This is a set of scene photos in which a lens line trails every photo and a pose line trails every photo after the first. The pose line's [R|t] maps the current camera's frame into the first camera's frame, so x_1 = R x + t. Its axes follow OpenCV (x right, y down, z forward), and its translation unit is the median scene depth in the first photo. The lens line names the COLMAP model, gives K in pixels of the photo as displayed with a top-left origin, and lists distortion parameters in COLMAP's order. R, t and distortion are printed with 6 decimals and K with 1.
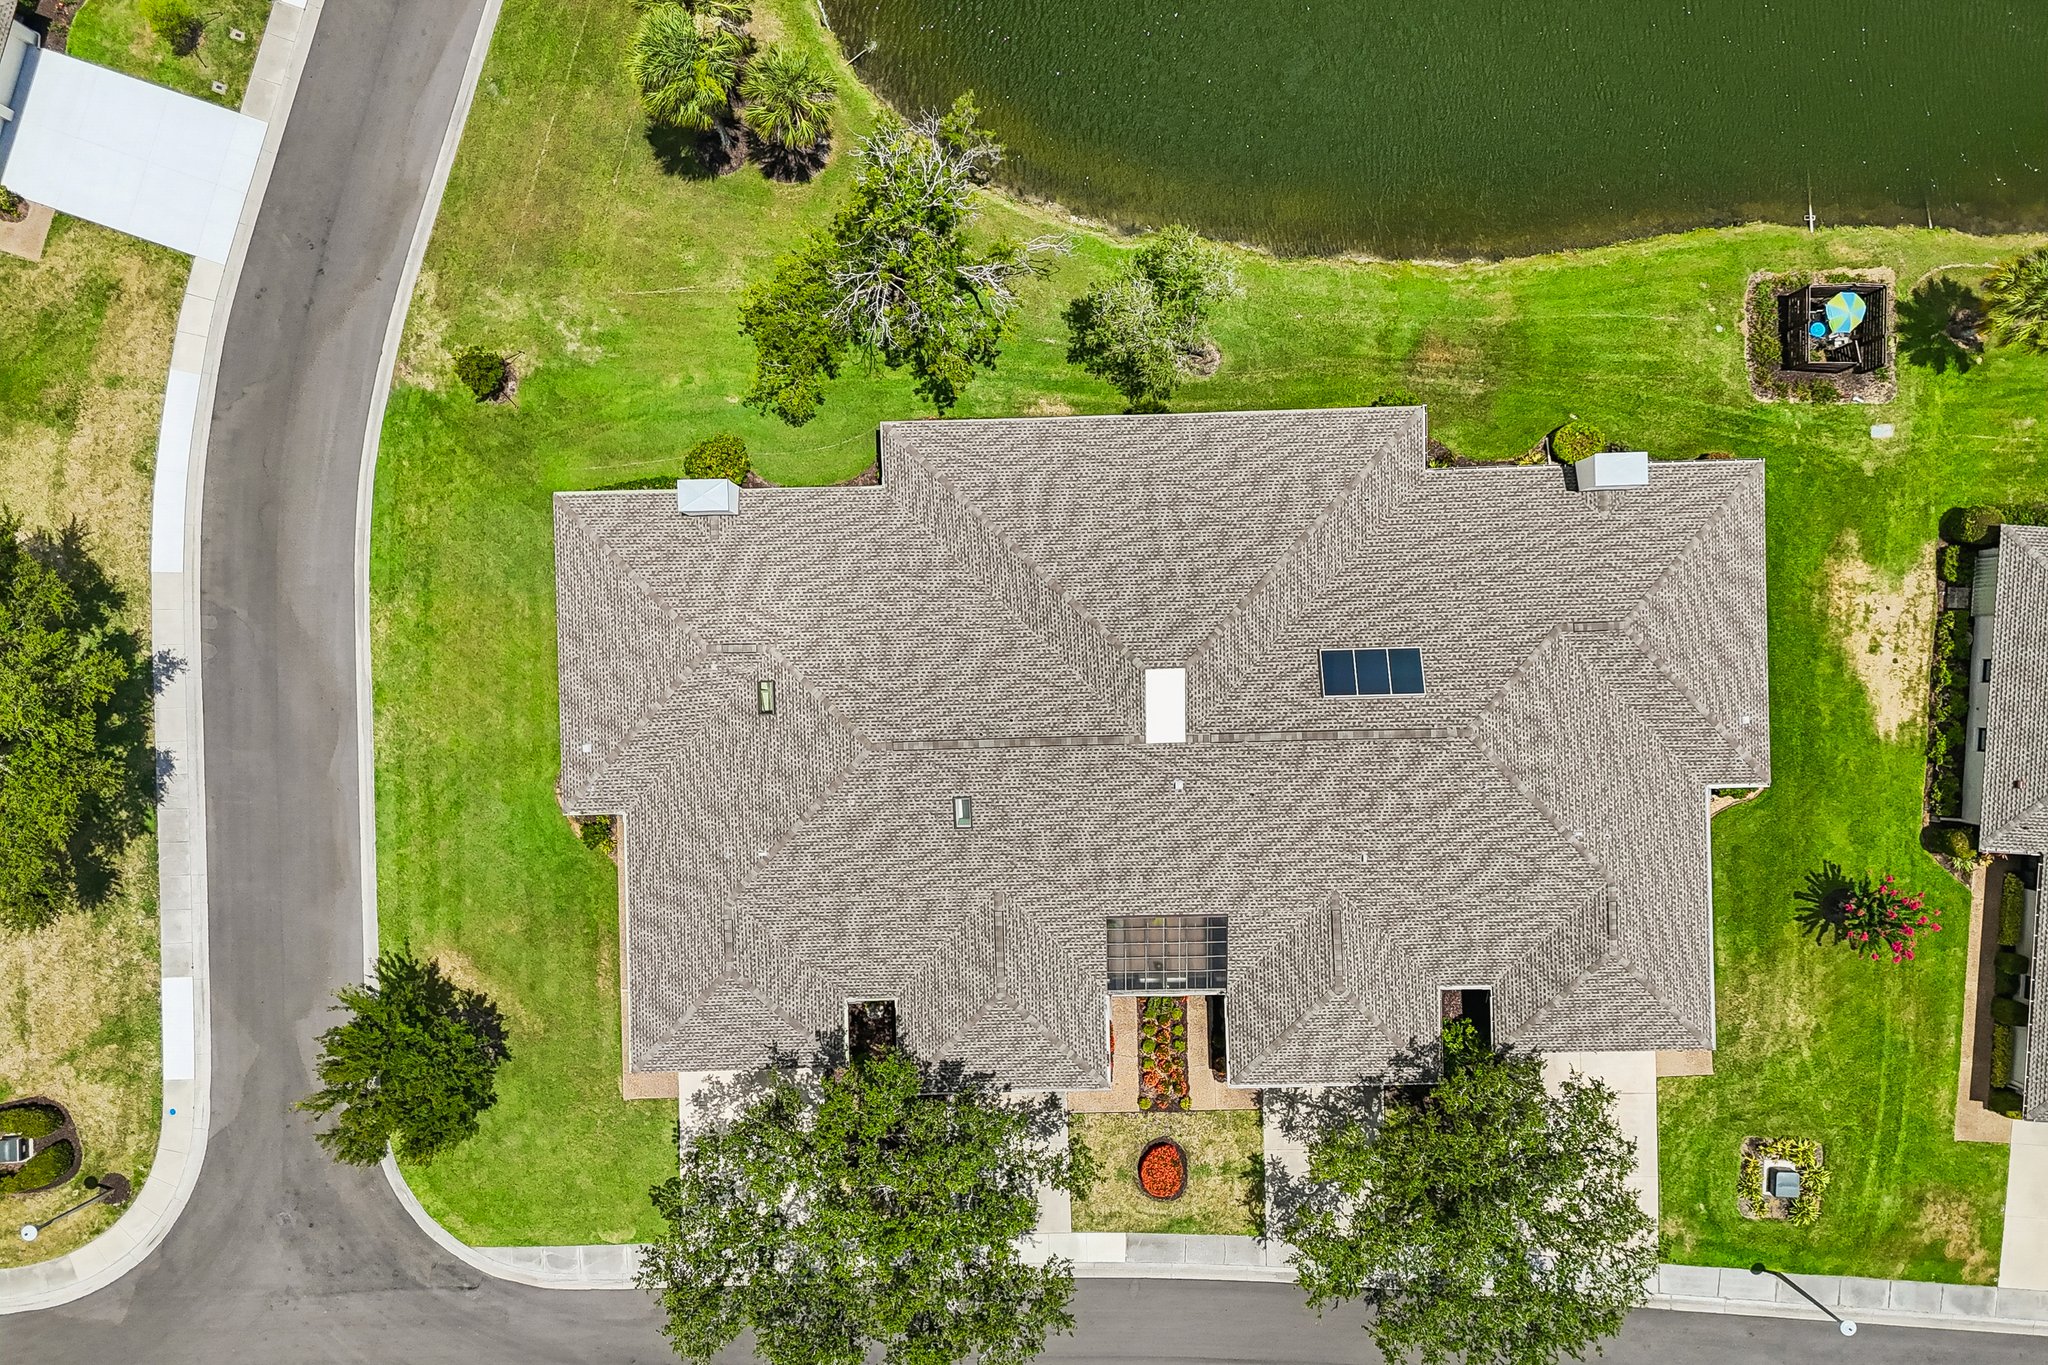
lens RADIAL K [[1506.5, 0, 1024.0], [0, 1506.5, 682.5], [0, 0, 1]] dist [0.089723, -0.094818]
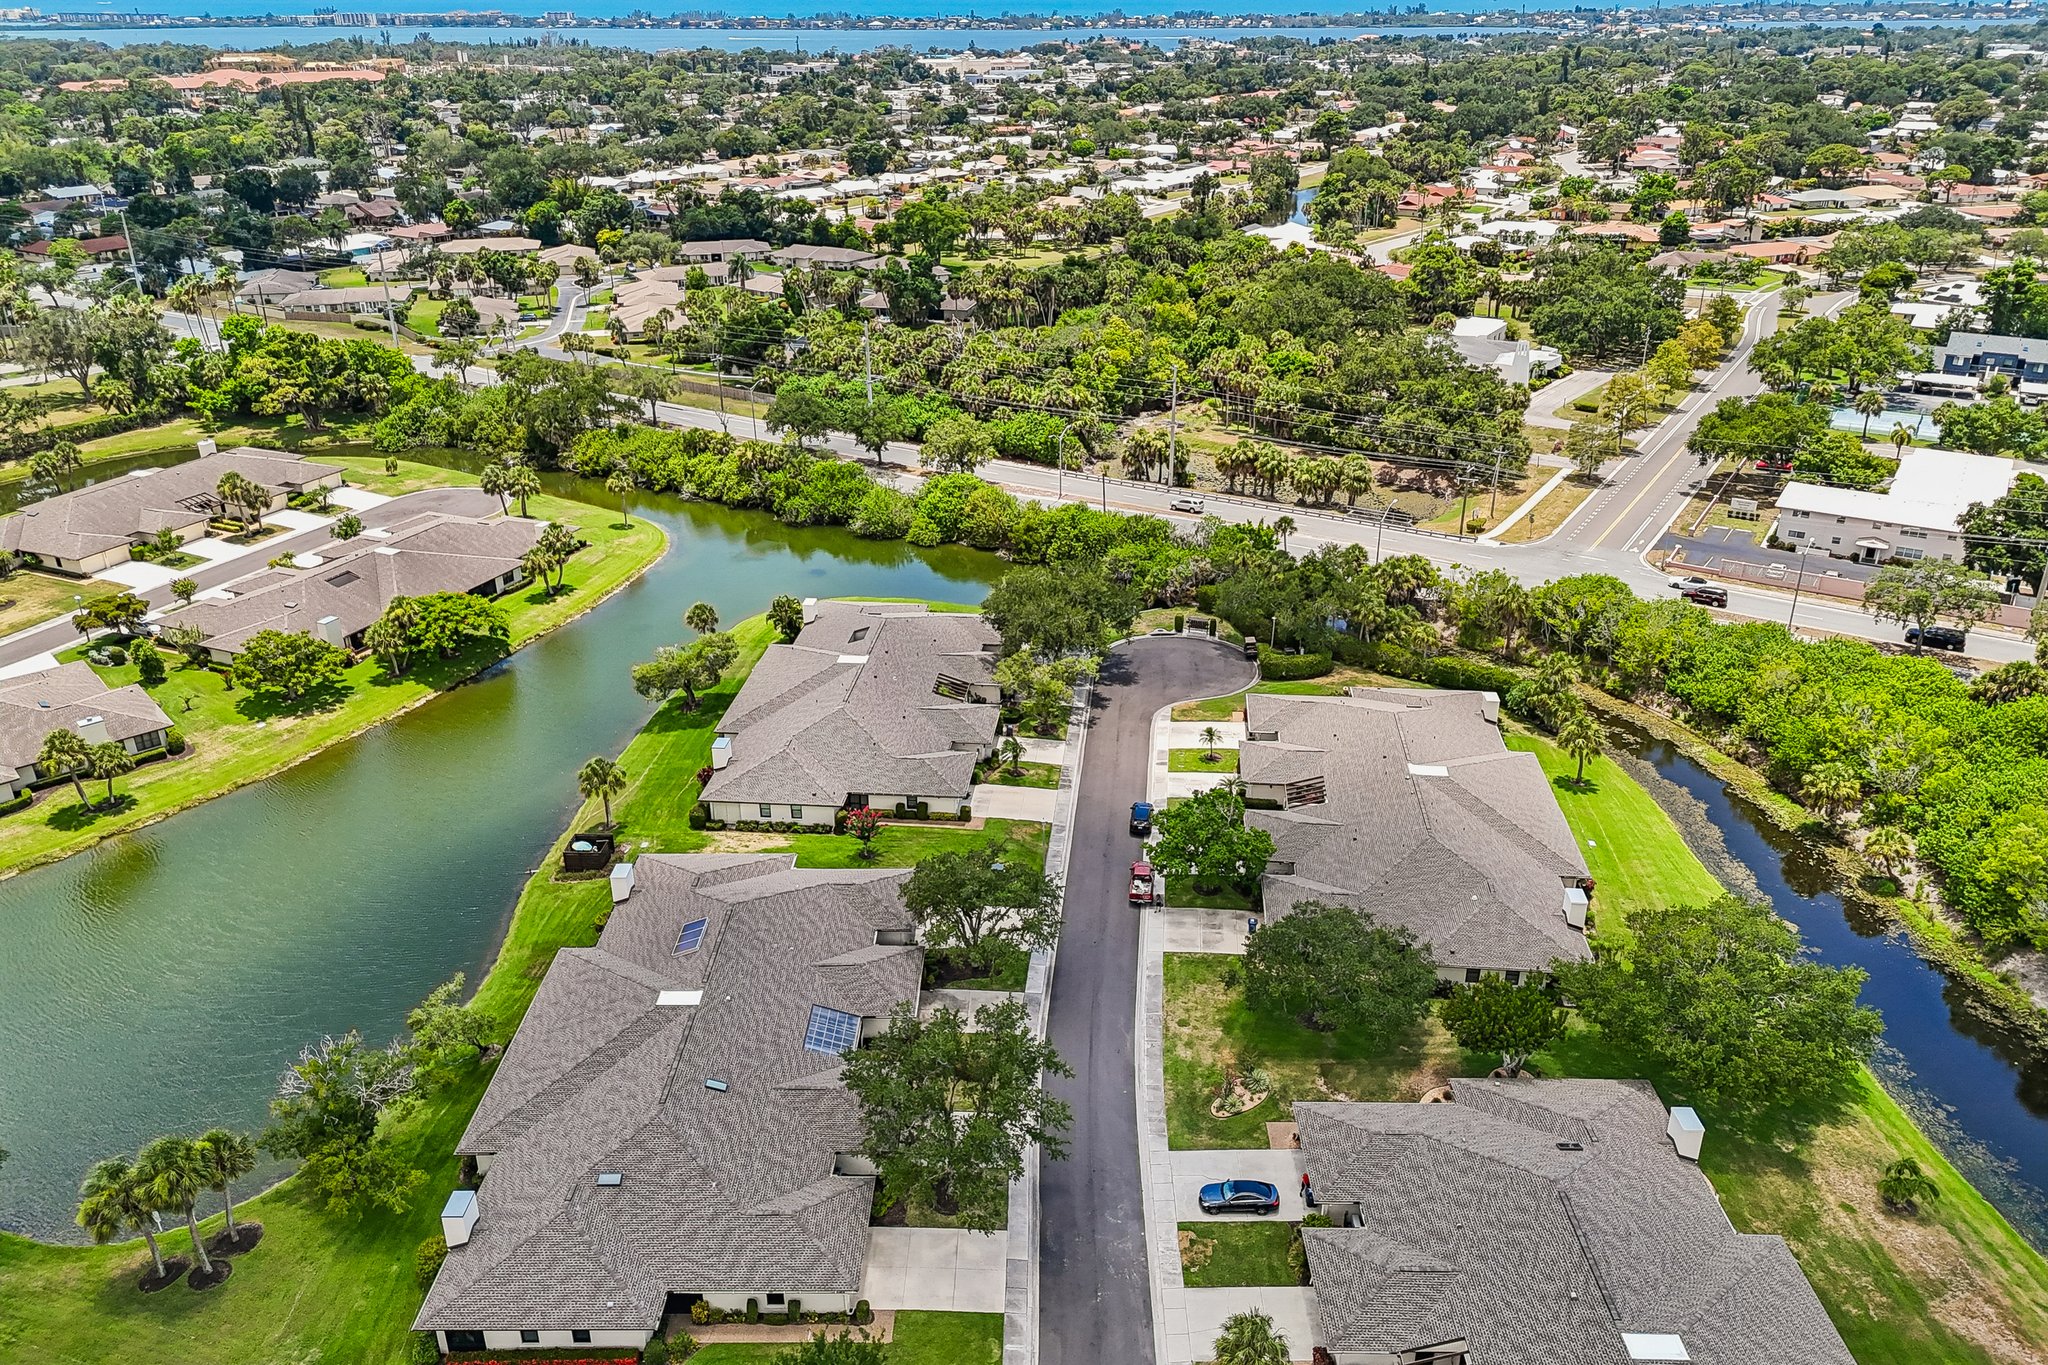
lens RADIAL K [[1506.5, 0, 1024.0], [0, 1506.5, 682.5], [0, 0, 1]] dist [0.089723, -0.094818]
pose [[0.044864, -0.391316, 0.919162, -1.283409], [0.998980, 0.022243, -0.039290, 0.446980], [-0.005070, 0.919988, 0.391915, -0.024582]]
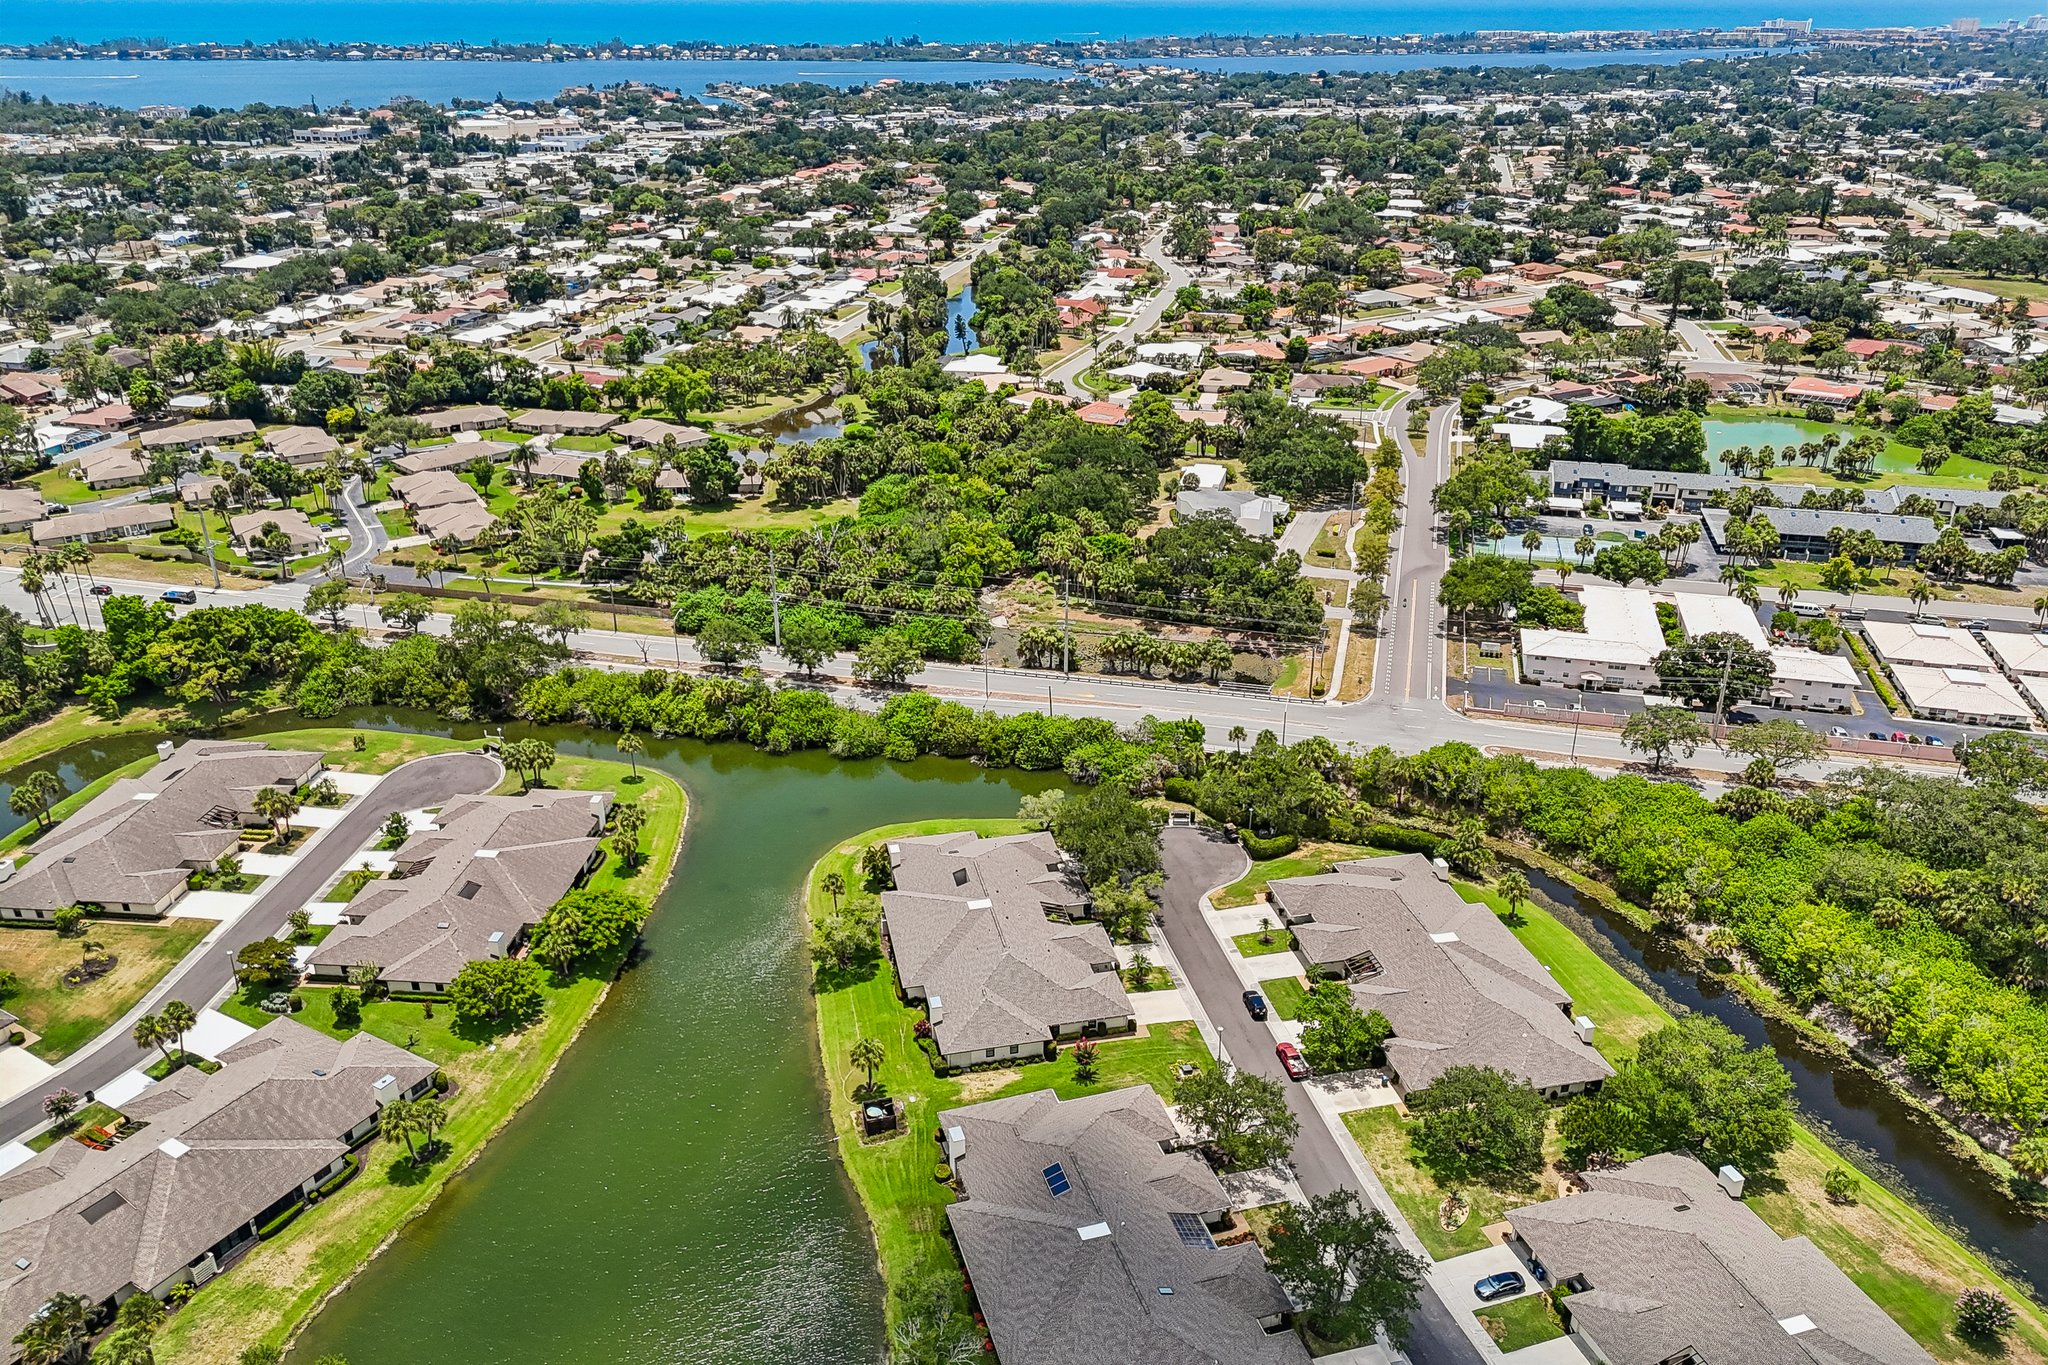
lens RADIAL K [[1506.5, 0, 1024.0], [0, 1506.5, 682.5], [0, 0, 1]] dist [0.089723, -0.094818]
pose [[-0.268399, -0.374959, 0.887337, -1.628815], [0.963306, -0.102761, 0.247954, -0.578074], [-0.001789, 0.921328, 0.388782, -0.729429]]
